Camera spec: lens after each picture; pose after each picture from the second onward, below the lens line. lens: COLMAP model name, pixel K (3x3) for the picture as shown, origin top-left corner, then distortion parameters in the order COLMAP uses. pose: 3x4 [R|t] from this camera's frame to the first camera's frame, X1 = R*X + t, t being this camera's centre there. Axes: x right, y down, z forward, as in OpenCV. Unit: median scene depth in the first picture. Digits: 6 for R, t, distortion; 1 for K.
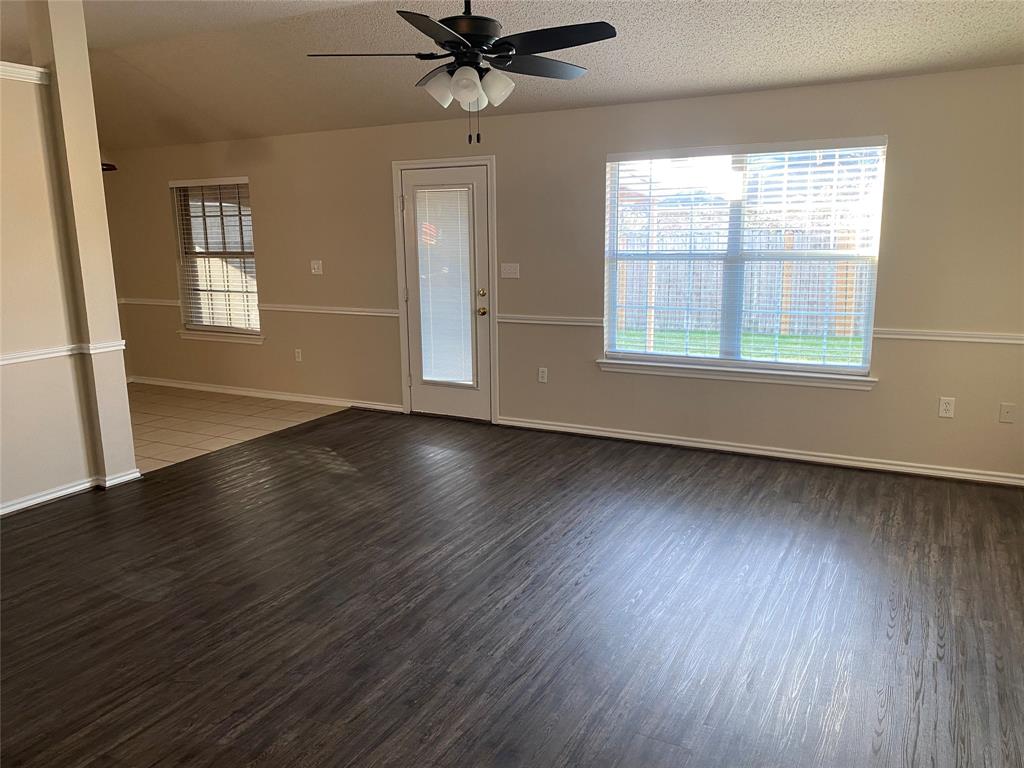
lens RADIAL K [[779.4, 0, 503.9], [0, 779.4, 385.9], [0, 0, 1]] dist [0.006966, -0.011038]
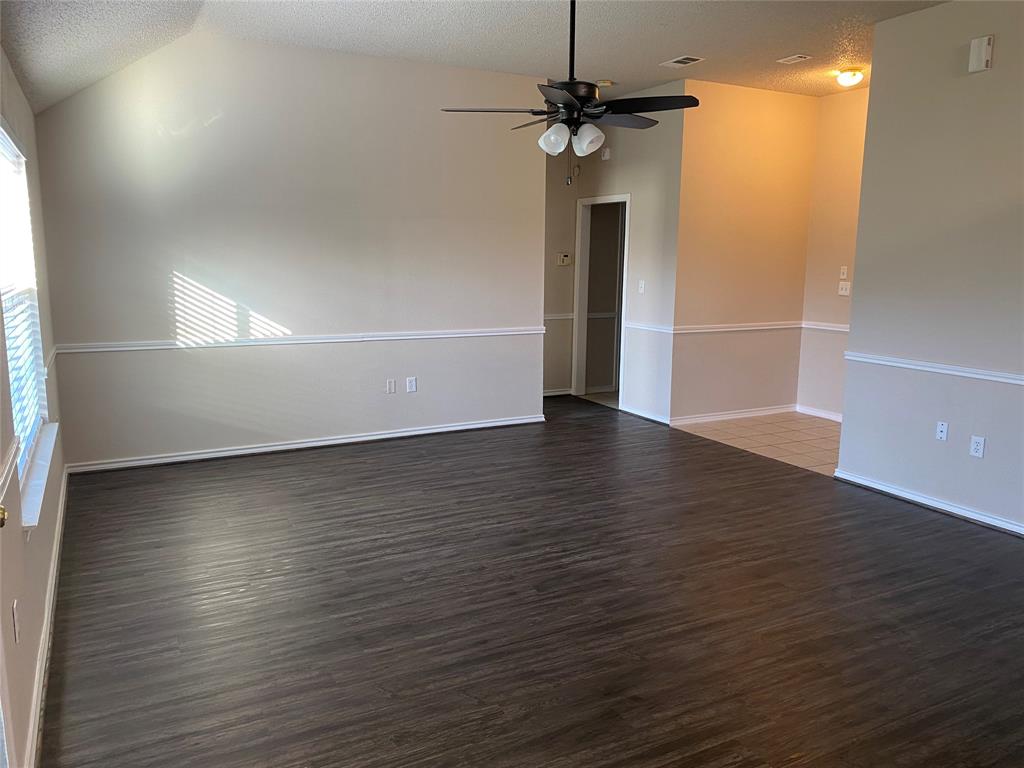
lens RADIAL K [[779.4, 0, 514.2], [0, 779.4, 376.5], [0, 0, 1]] dist [0.006966, -0.011038]
pose [[-0.832724, -0.077101, 0.548293, -0.570419], [0.112460, 0.946064, 0.303836, -0.350116], [-0.542147, 0.314672, -0.779139, 1.797375]]
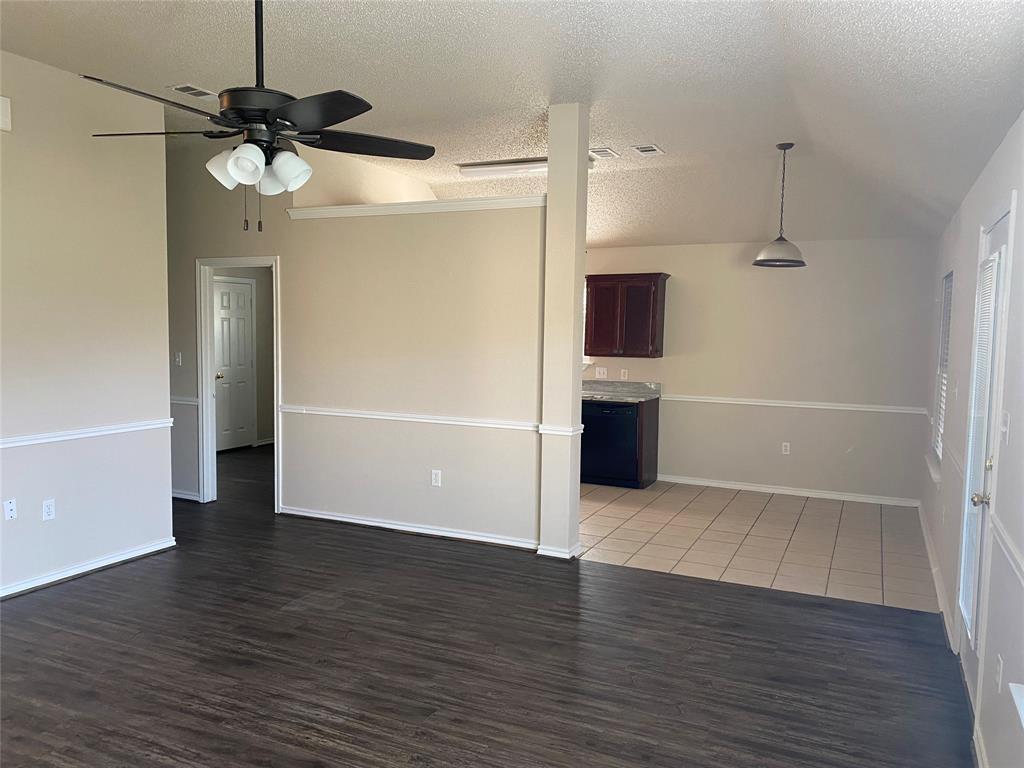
lens RADIAL K [[779.4, 0, 511.0], [0, 779.4, 386.6], [0, 0, 1]] dist [0.006966, -0.011038]
pose [[0.062519, 0.096947, -0.993324, 0.722223], [-0.214293, 0.973362, 0.081512, -0.235687], [0.974767, 0.207766, 0.081629, 1.055746]]
